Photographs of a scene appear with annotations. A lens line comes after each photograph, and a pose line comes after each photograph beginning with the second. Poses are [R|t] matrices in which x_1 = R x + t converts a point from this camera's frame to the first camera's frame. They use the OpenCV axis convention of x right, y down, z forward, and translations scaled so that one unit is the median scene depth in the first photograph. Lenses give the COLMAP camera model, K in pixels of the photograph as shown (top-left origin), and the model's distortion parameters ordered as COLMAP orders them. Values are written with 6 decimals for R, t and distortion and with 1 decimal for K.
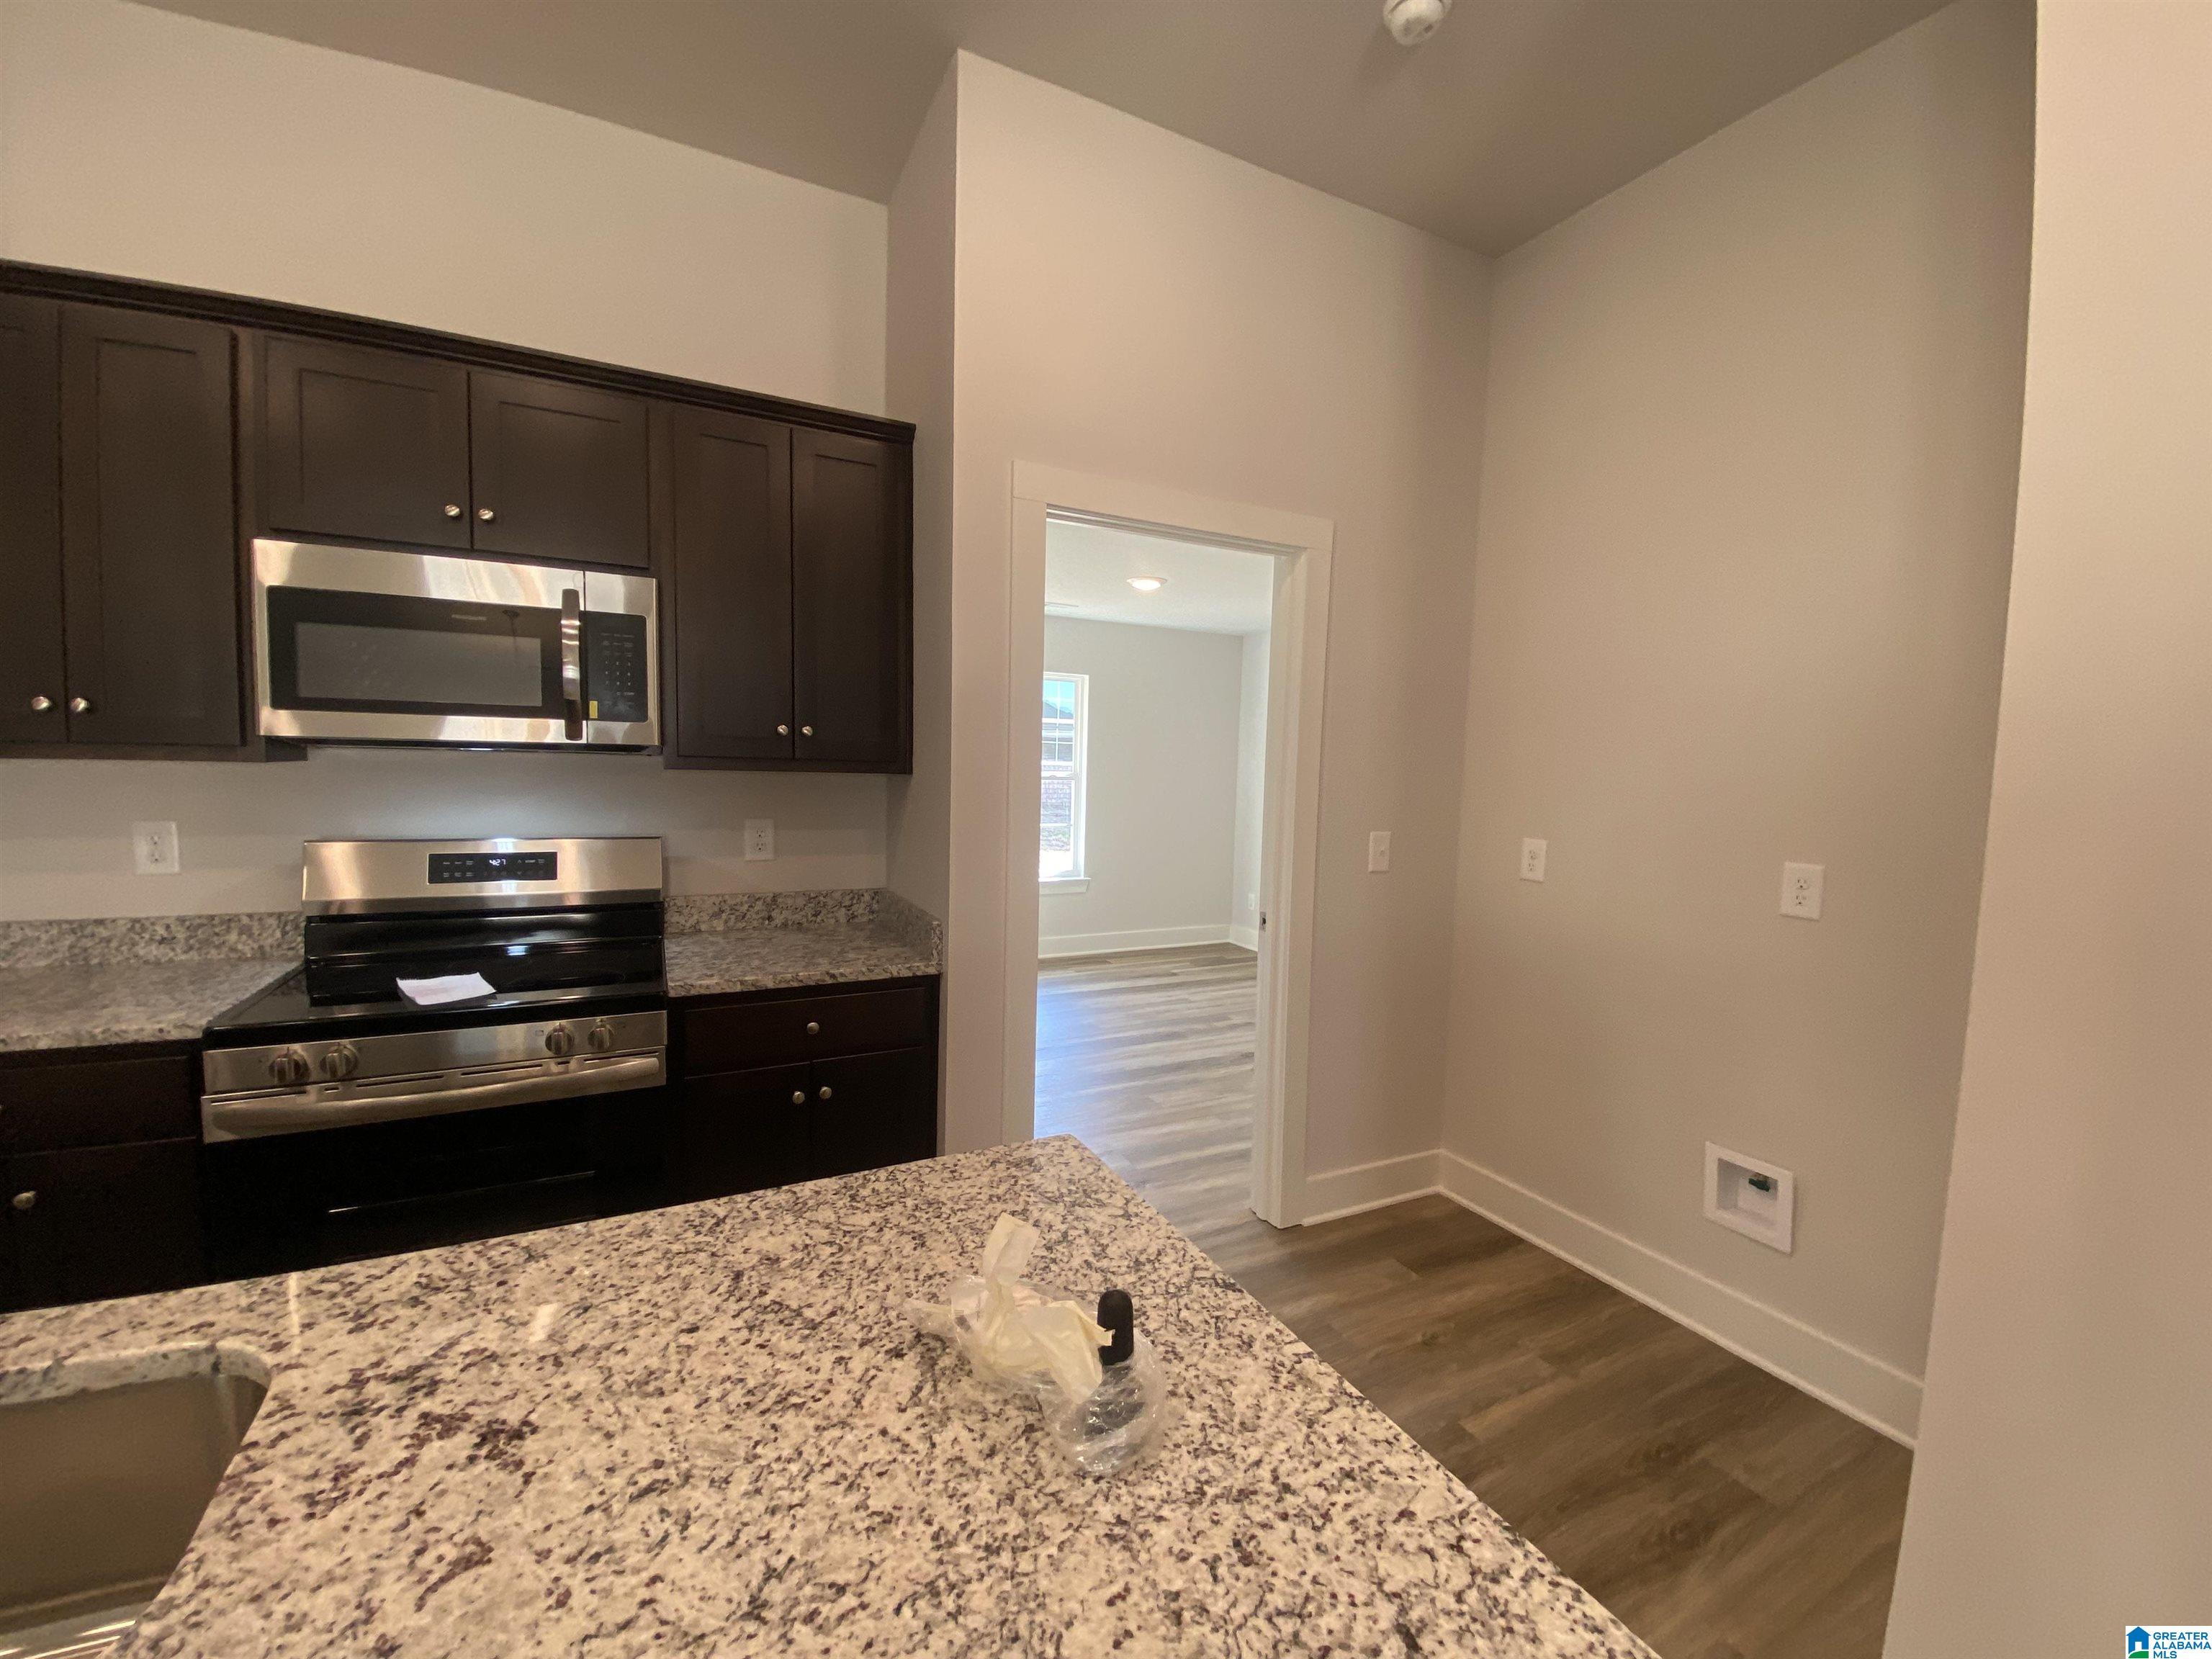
lens RADIAL K [[912.1, 0, 1106.0], [0, 912.1, 829.5], [0, 0, 1]] dist [0.012793, -0.017682]
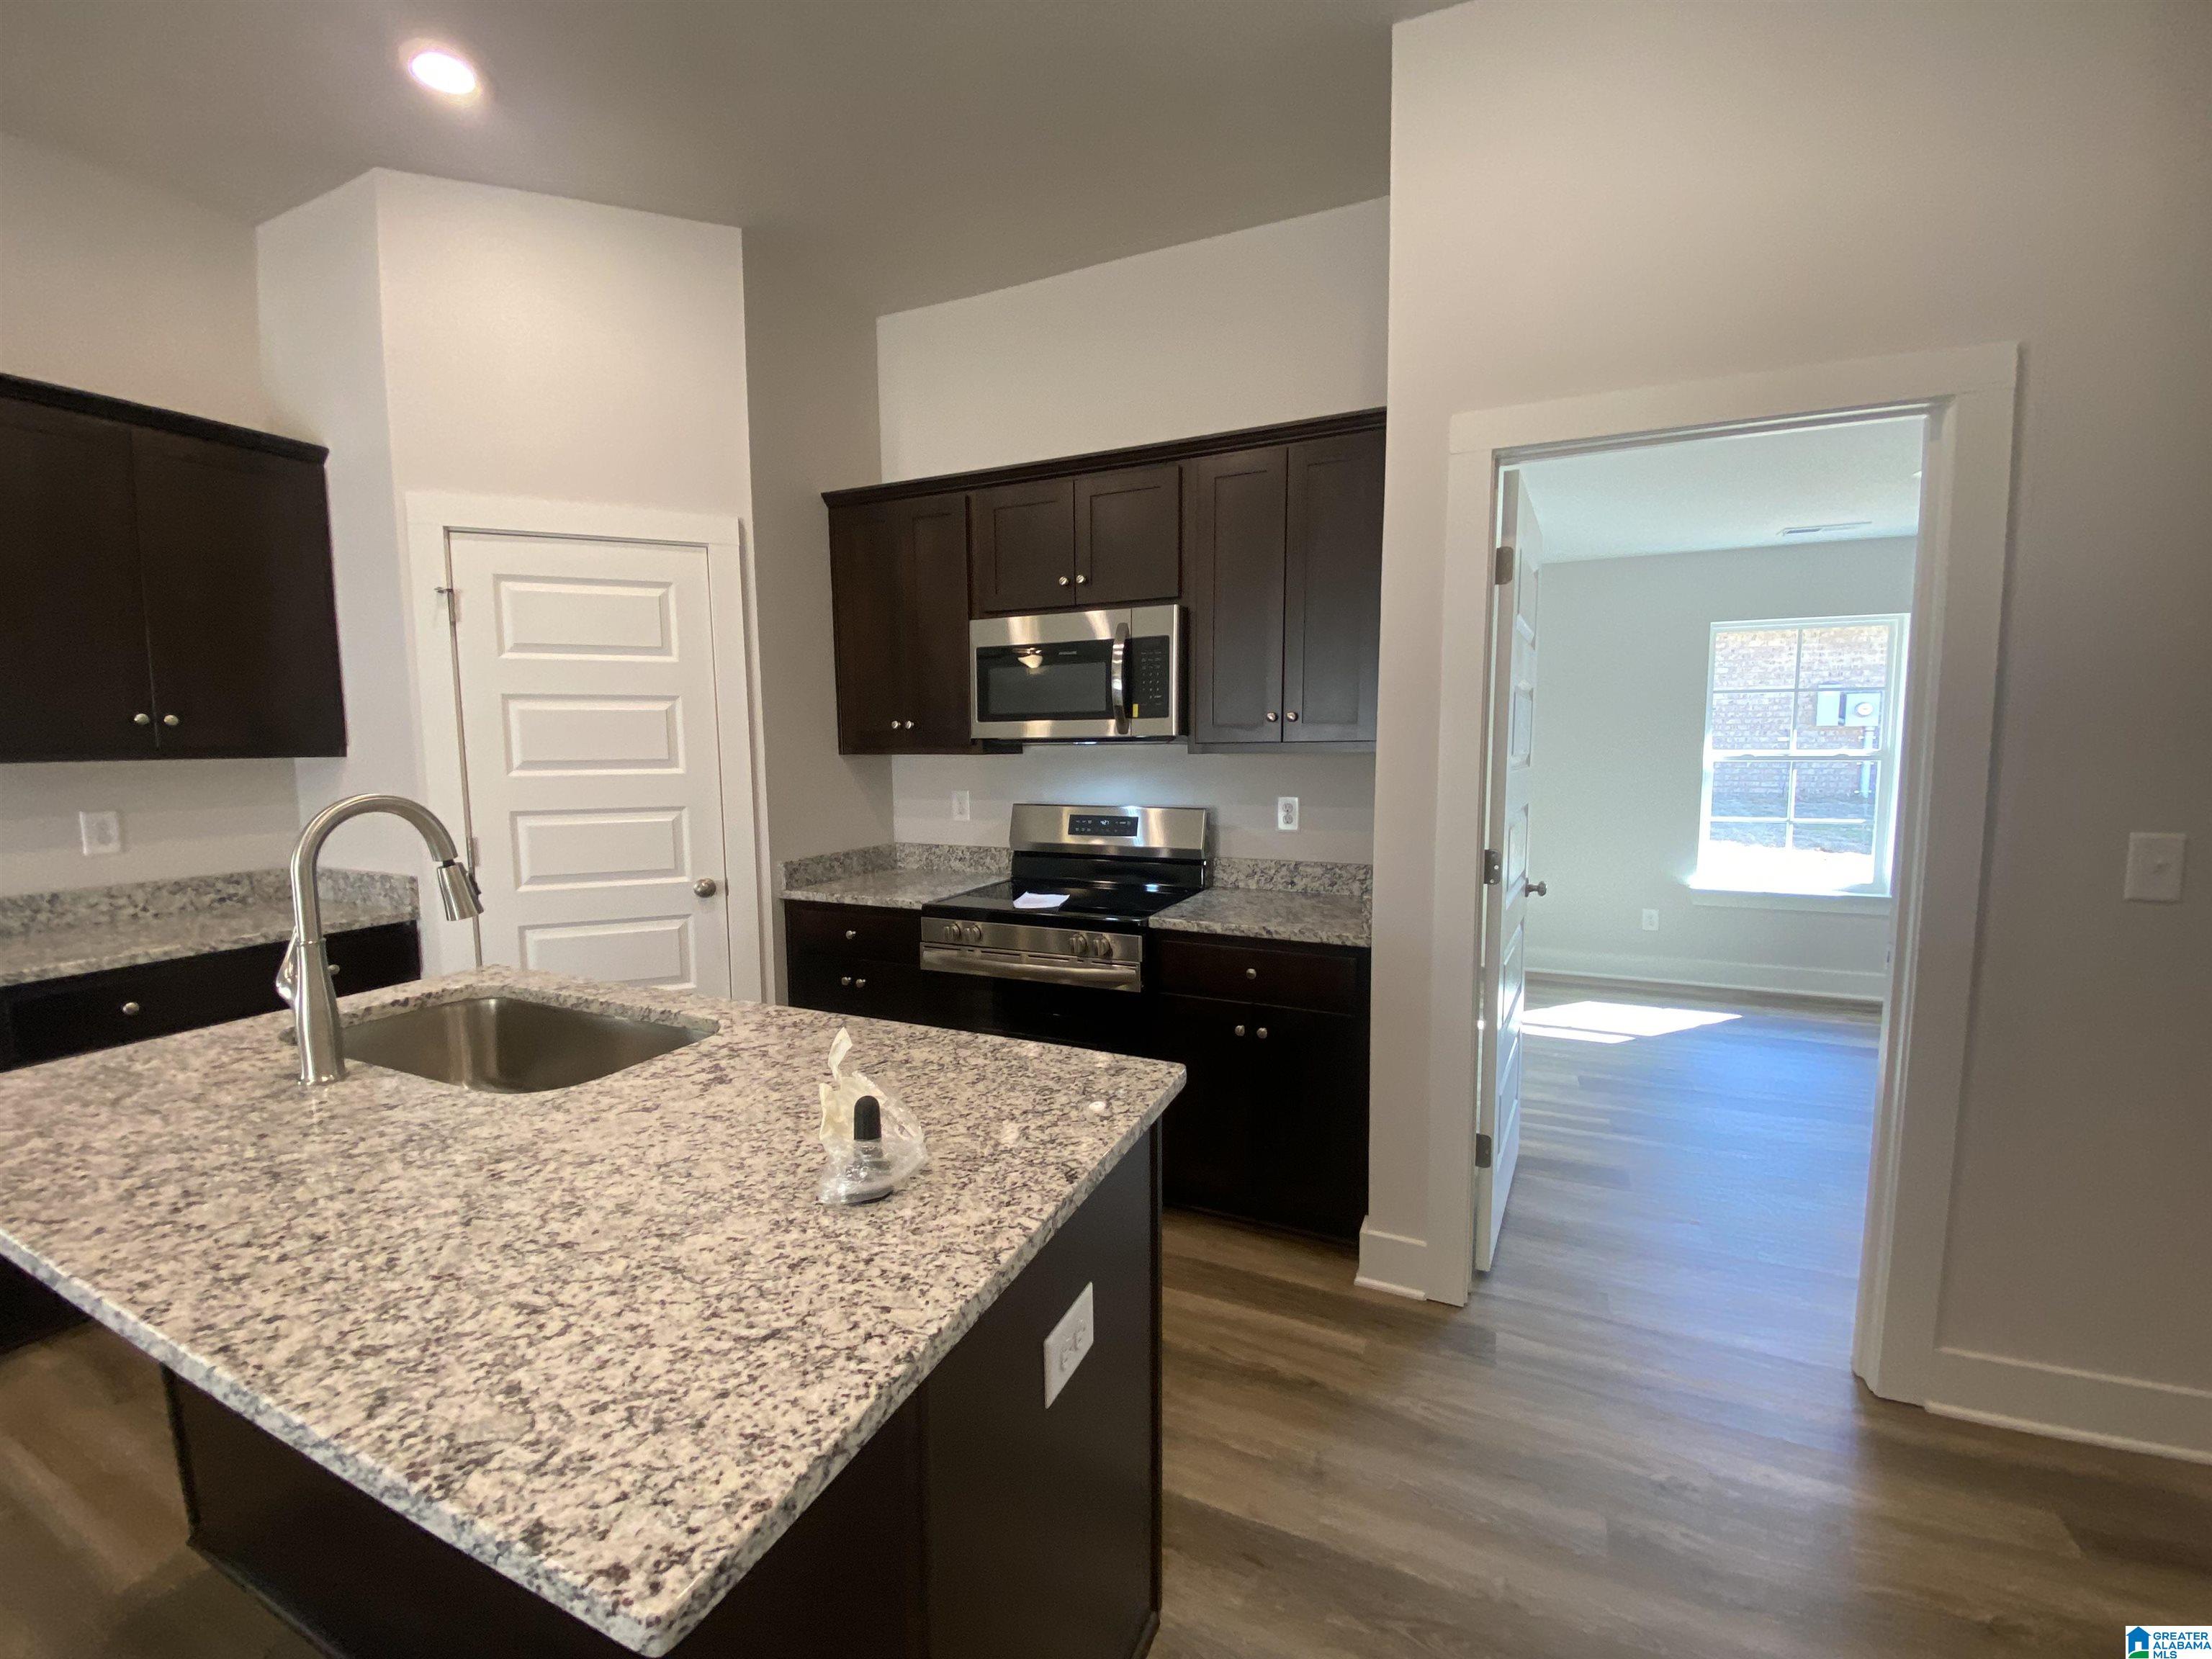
lens RADIAL K [[898.2, 0, 1100.8], [0, 898.2, 828.5], [0, 0, 1]] dist [0.032765, -0.026991]
pose [[0.622143, 0.041809, -0.781786, 0.537881], [-0.036154, 0.999042, 0.024656, 0.013809], [0.782068, 0.012926, 0.623059, 0.159890]]
